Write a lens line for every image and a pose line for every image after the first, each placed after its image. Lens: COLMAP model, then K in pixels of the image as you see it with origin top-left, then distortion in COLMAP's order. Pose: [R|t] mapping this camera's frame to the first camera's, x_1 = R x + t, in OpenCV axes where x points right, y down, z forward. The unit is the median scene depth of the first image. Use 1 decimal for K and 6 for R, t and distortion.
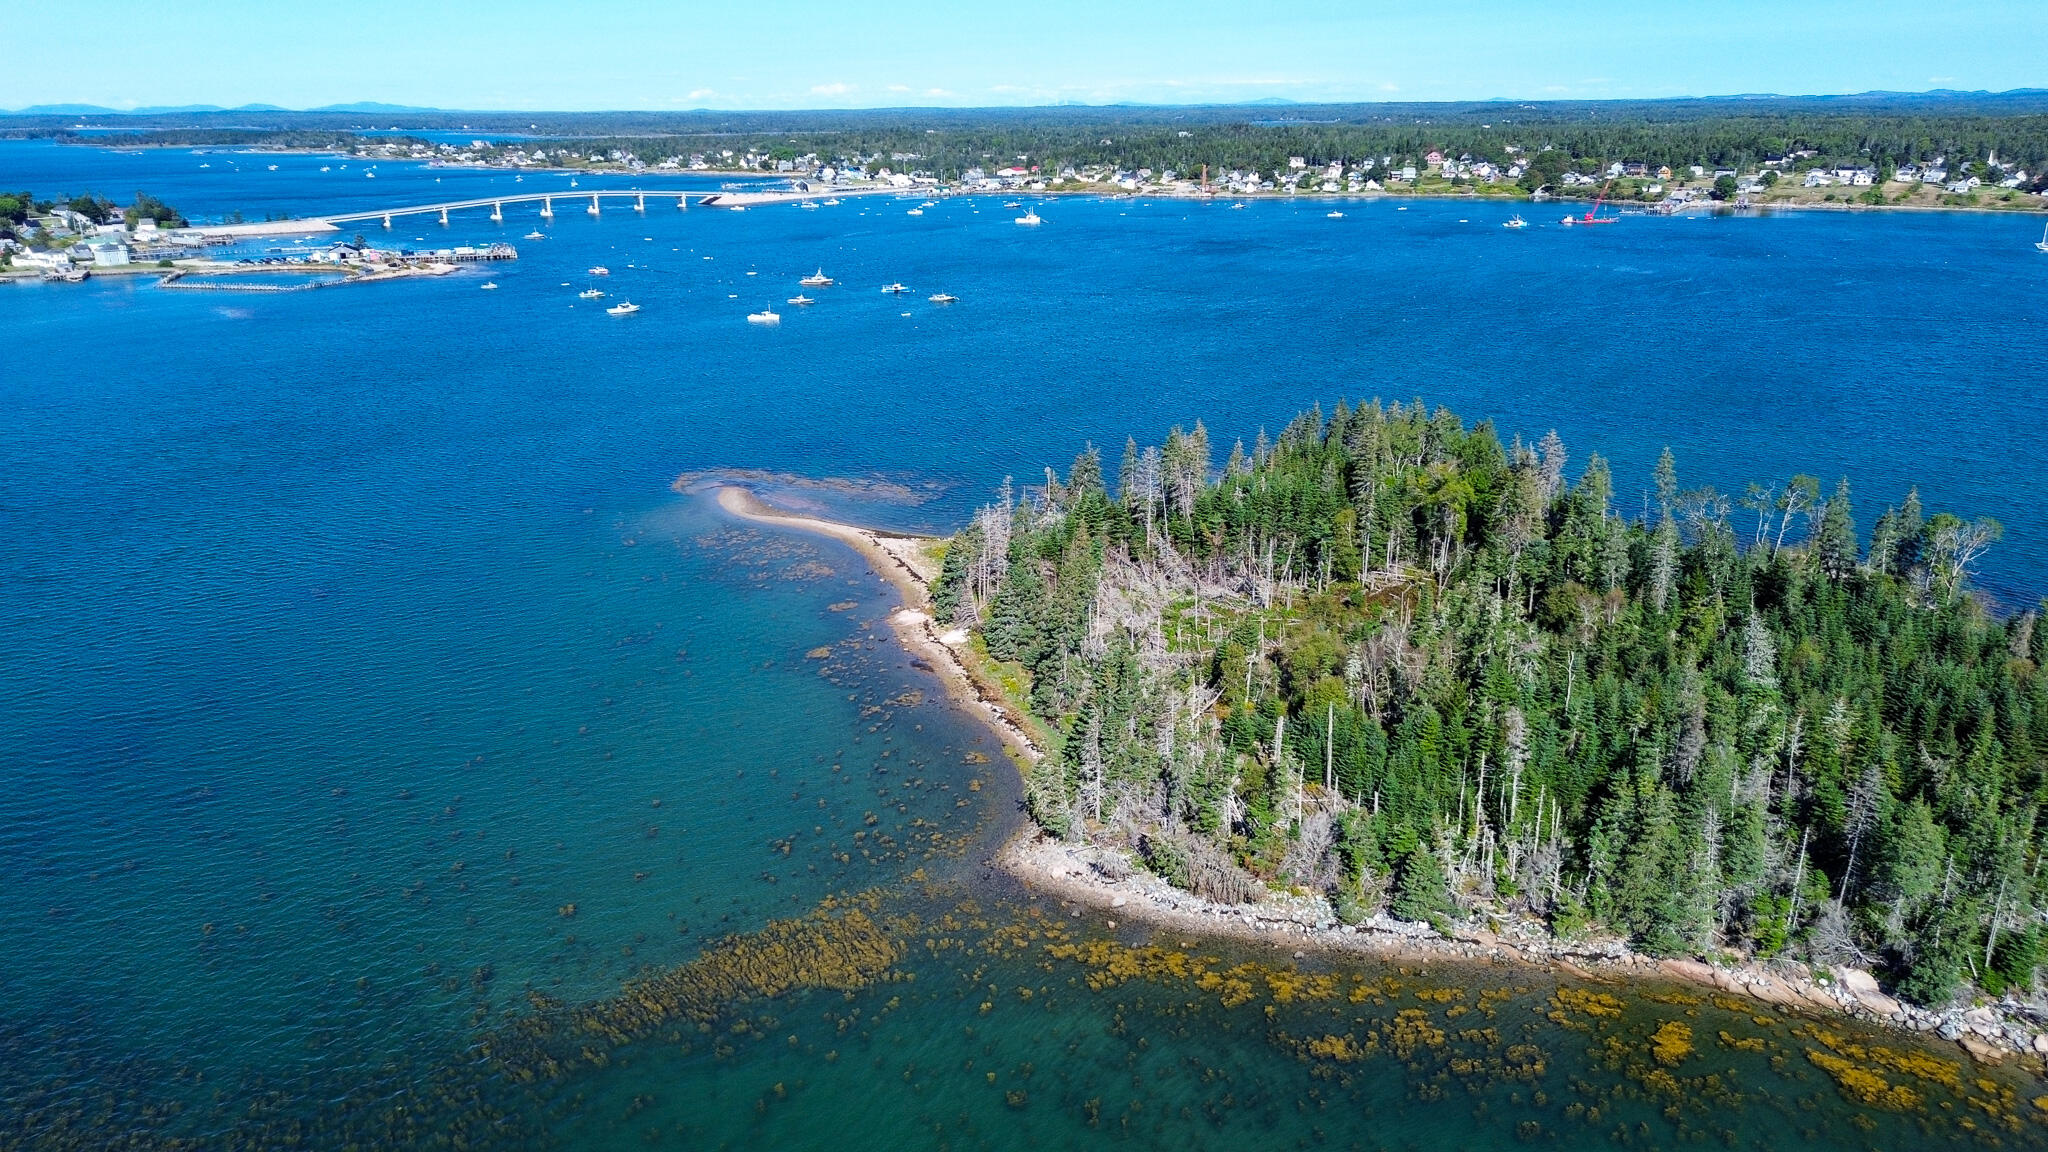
lens RADIAL K [[1450.1, 0, 1030.6], [0, 1450.1, 578.8], [0, 0, 1]] dist [0.061007, -0.060120]
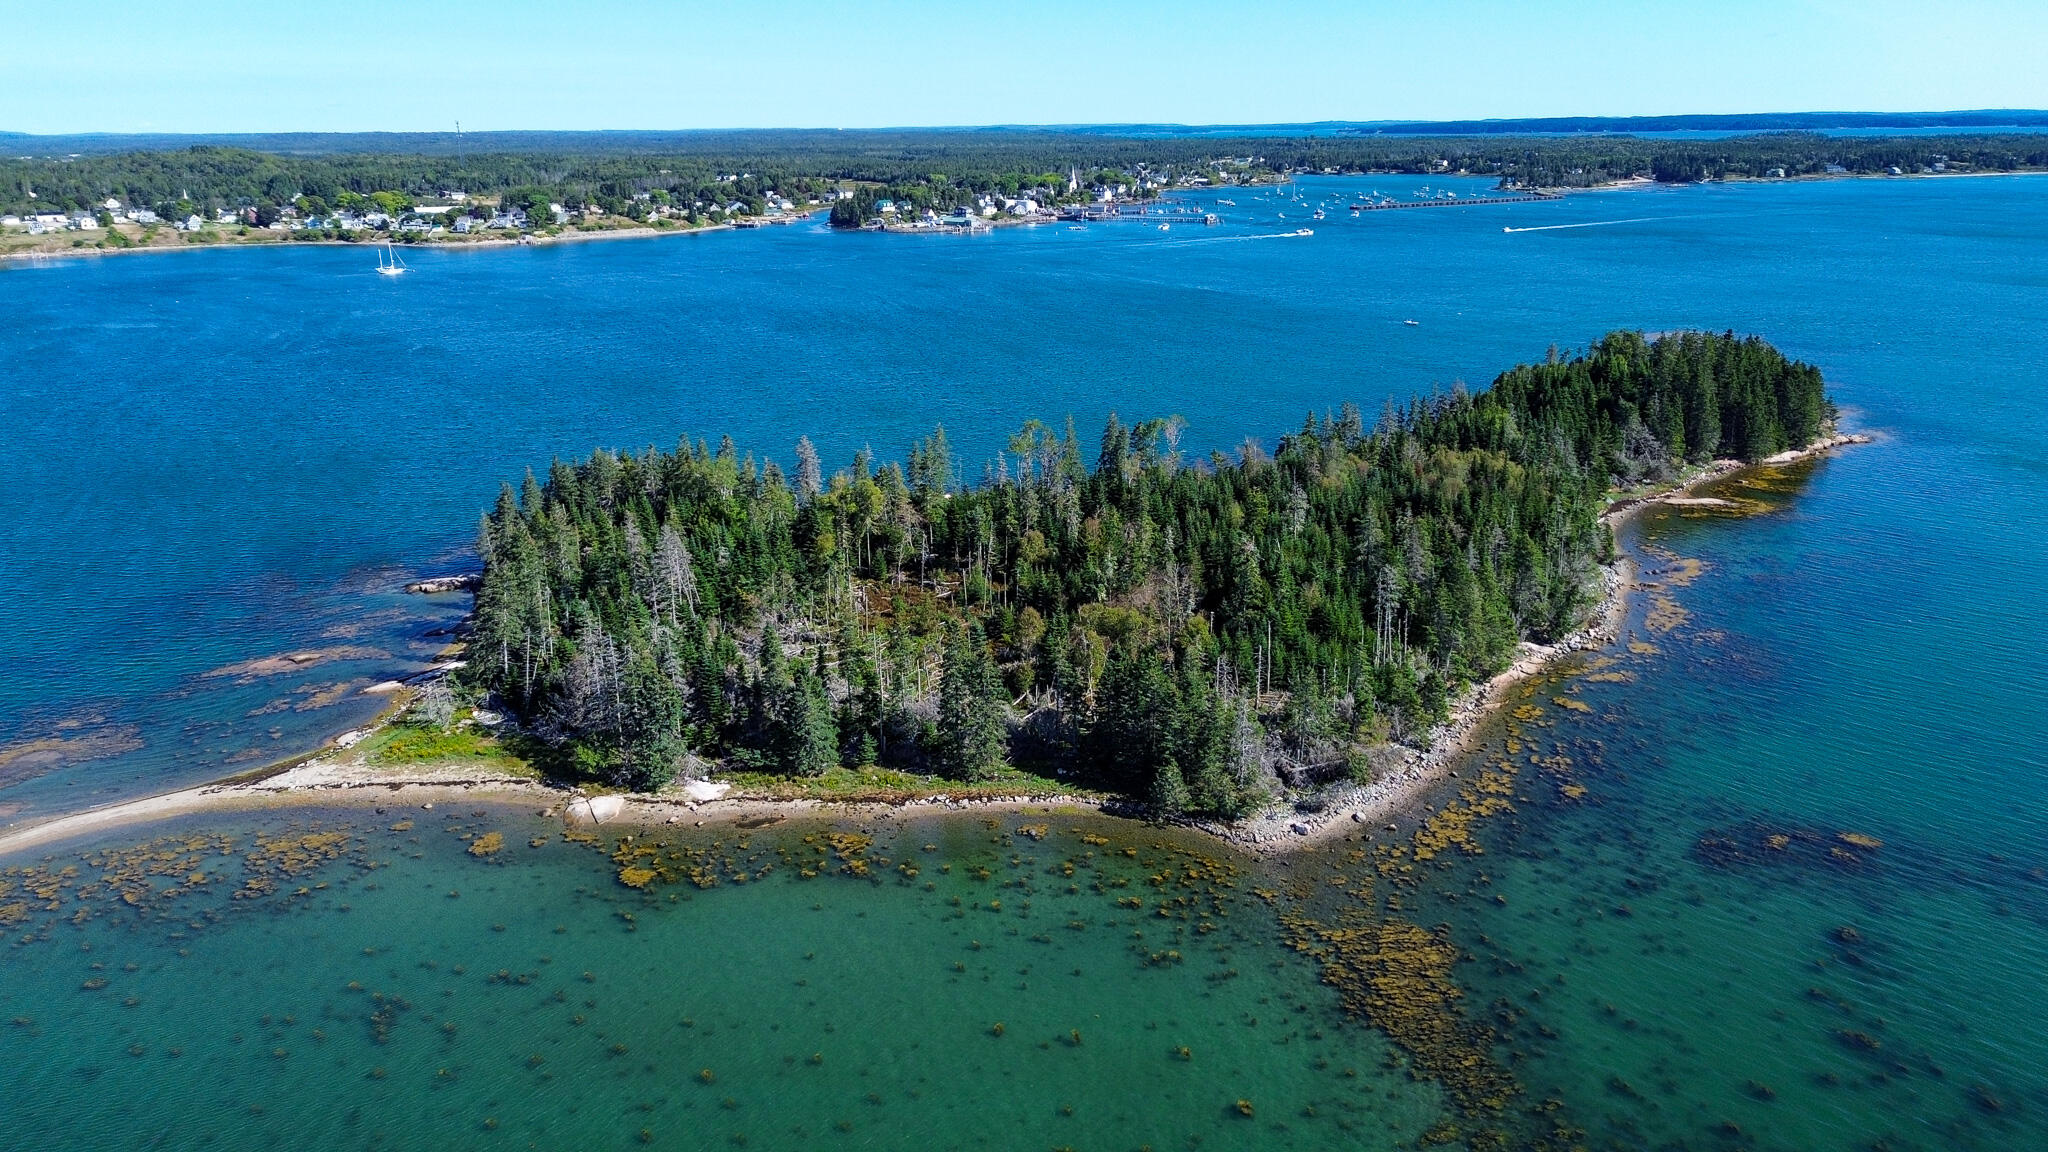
lens RADIAL K [[1450.1, 0, 1030.6], [0, 1450.1, 578.8], [0, 0, 1]] dist [0.061007, -0.060120]
pose [[0.360328, -0.273250, 0.891907, -0.136273], [0.296522, 0.940094, 0.168219, -0.030858], [-0.884442, 0.203856, 0.419767, 0.093523]]
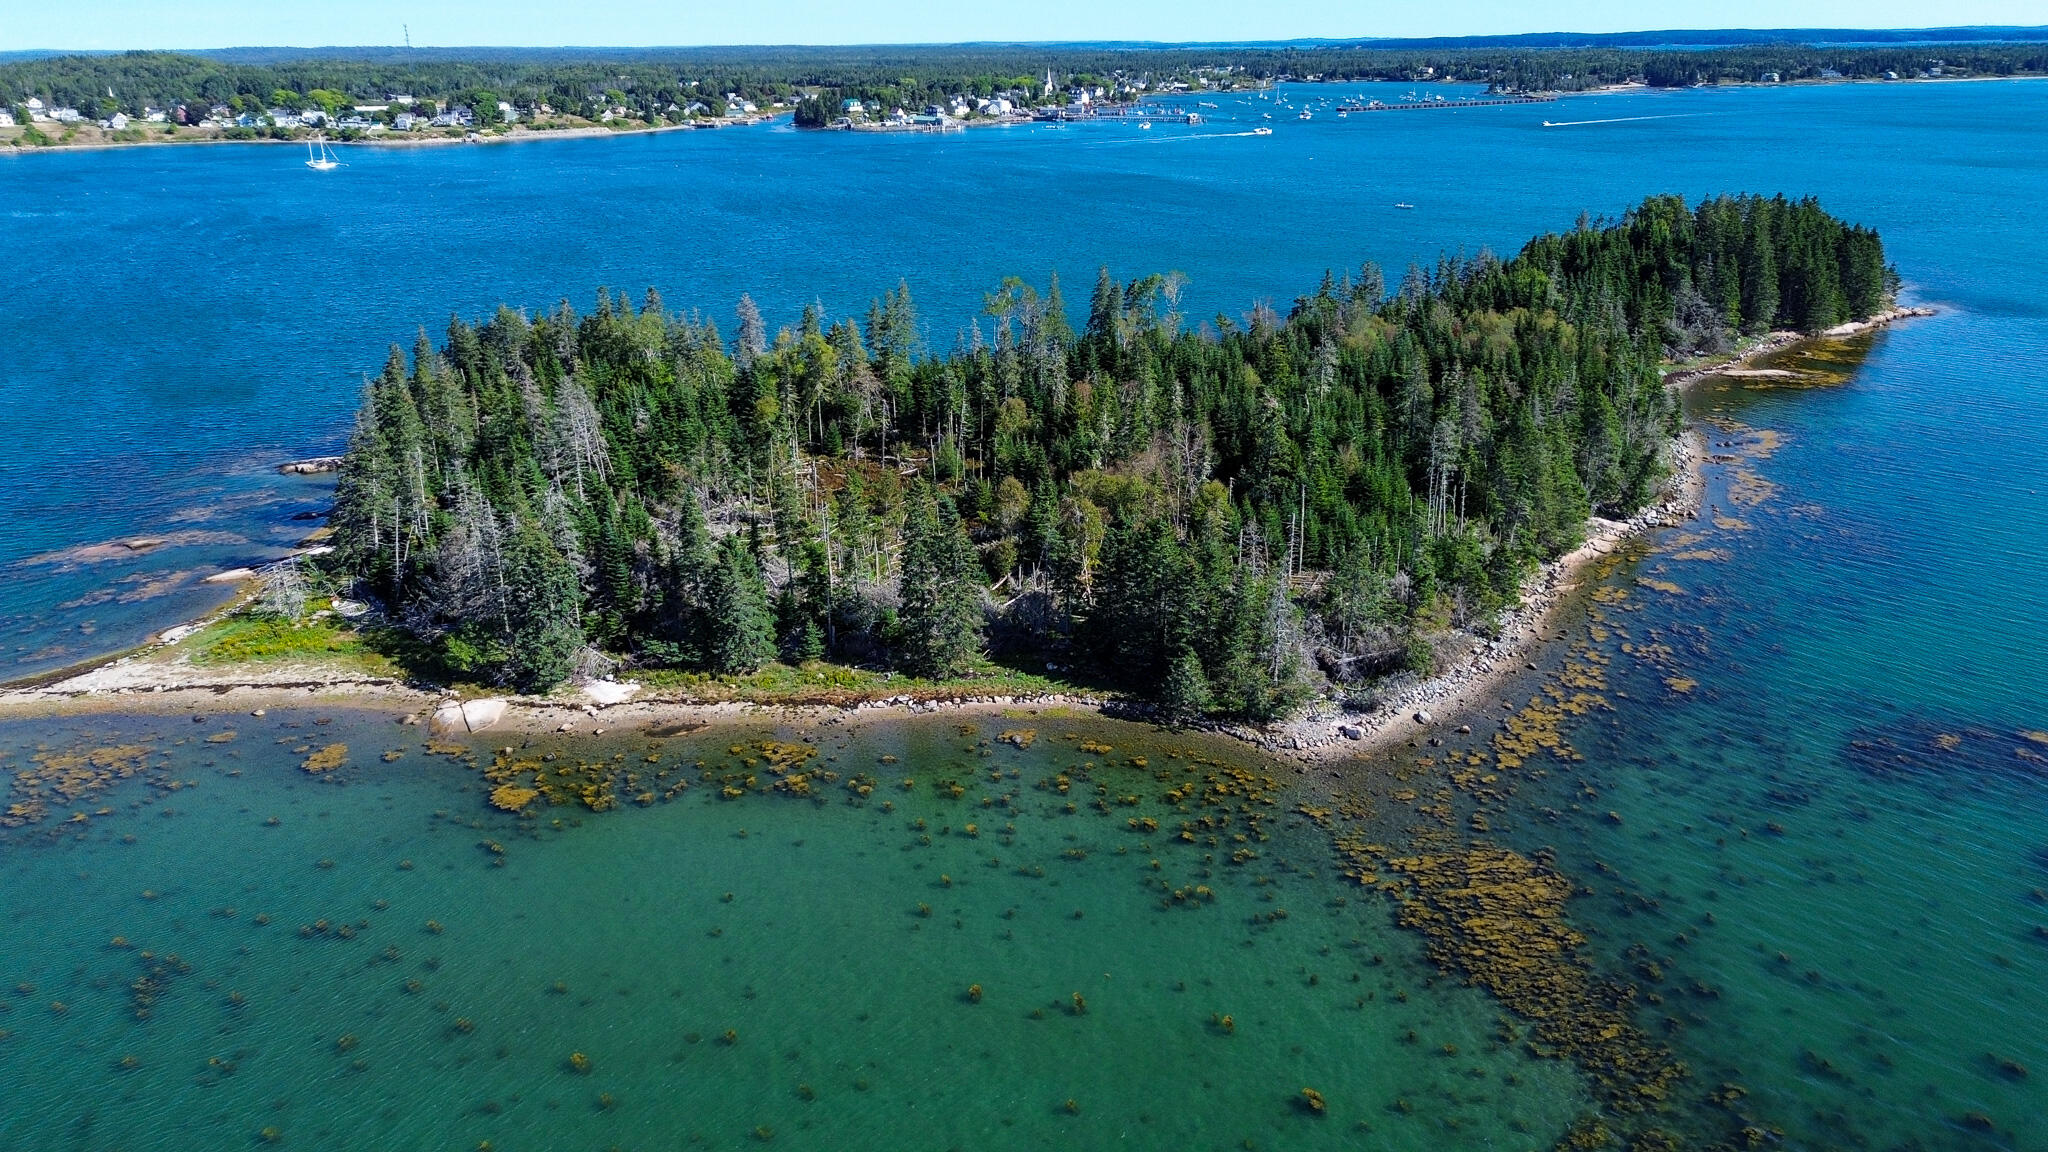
lens RADIAL K [[1450.1, 0, 1030.6], [0, 1450.1, 578.8], [0, 0, 1]] dist [0.061007, -0.060120]
pose [[0.344146, -0.319321, 0.882948, -0.110124], [0.298072, 0.928902, 0.219761, -0.018962], [-0.890346, 0.187552, 0.414859, 0.108789]]
